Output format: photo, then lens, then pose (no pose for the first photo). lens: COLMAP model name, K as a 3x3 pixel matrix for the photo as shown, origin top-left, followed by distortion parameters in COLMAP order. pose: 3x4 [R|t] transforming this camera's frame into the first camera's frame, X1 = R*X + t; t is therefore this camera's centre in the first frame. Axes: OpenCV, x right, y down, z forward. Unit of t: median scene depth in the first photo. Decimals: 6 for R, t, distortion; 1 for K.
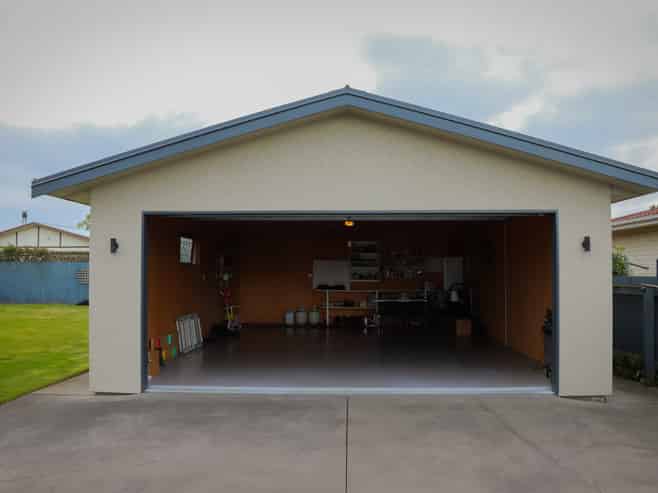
lens RADIAL K [[625.1, 0, 329.0], [0, 625.1, 246.5], [0, 0, 1]] dist [-0.121718, 0.006319]
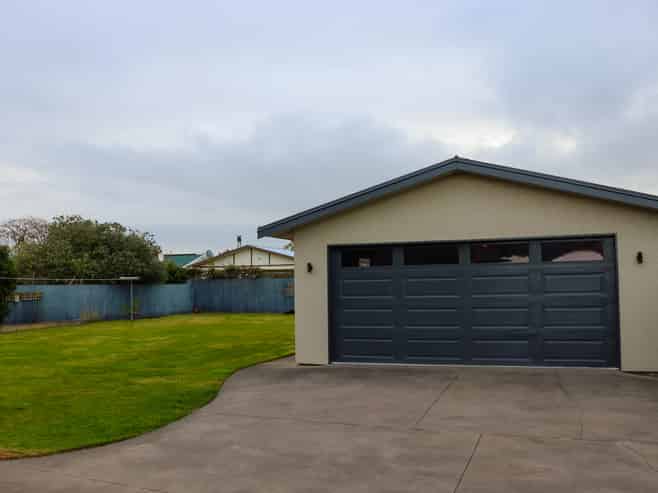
lens RADIAL K [[625.1, 0, 329.0], [0, 625.1, 246.5], [0, 0, 1]] dist [-0.121718, 0.006319]
pose [[0.950147, -0.031821, -0.310175, 0.079304], [0.025357, 0.999370, -0.024851, -0.005865], [0.310770, 0.015747, 0.950355, -0.203236]]
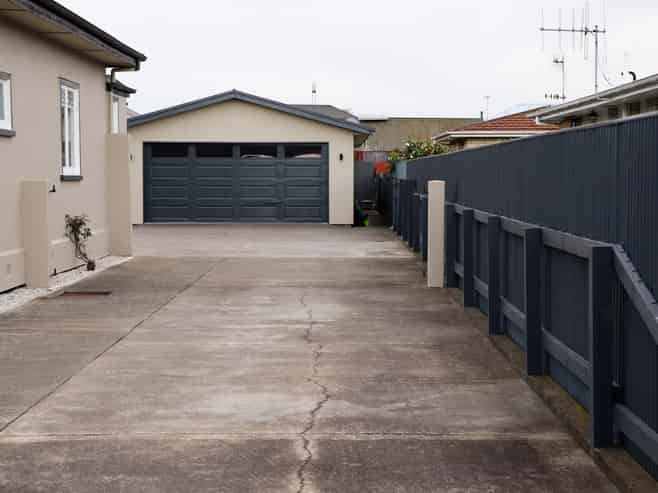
lens RADIAL K [[1048.6, 0, 329.0], [0, 1048.6, 246.5], [0, 0, 1]] dist [0.008842, 0.011047]
pose [[0.999691, 0.001201, 0.024828, 0.118819], [-0.003892, 0.994075, 0.108627, -0.041409], [-0.024551, -0.108690, 0.993772, -1.232017]]
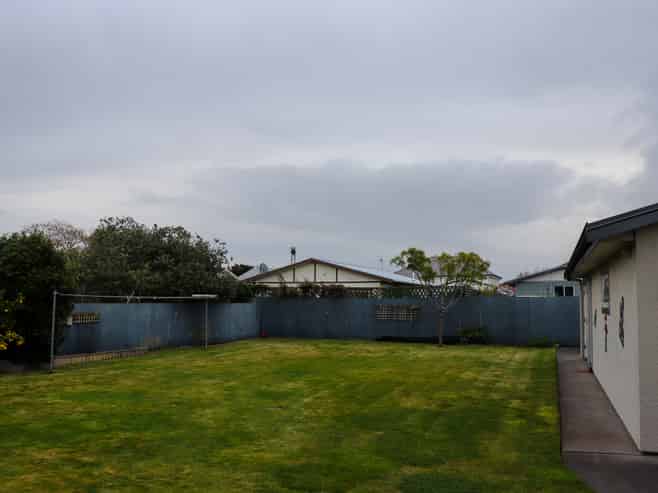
lens RADIAL K [[625.1, 0, 329.0], [0, 625.1, 246.5], [0, 0, 1]] dist [-0.121718, 0.006319]
pose [[0.951613, -0.023722, -0.306383, -0.264758], [0.008061, 0.998600, -0.052278, -0.008926], [0.307195, 0.047278, 0.950472, 0.009076]]
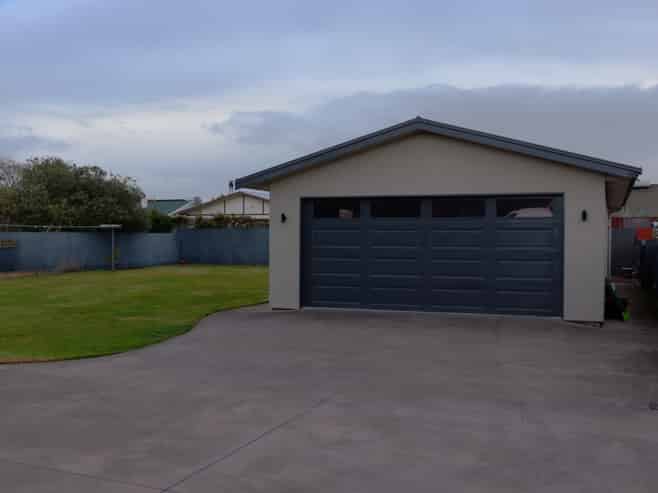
lens RADIAL K [[729.3, 0, 329.0], [0, 729.3, 246.5], [0, 0, 1]] dist [-0.073319, 0.026422]
pose [[0.945233, 0.008354, -0.326290, 0.174027], [0.007966, 0.998784, 0.048649, -0.008284], [0.326300, -0.048584, 0.944017, -0.345788]]
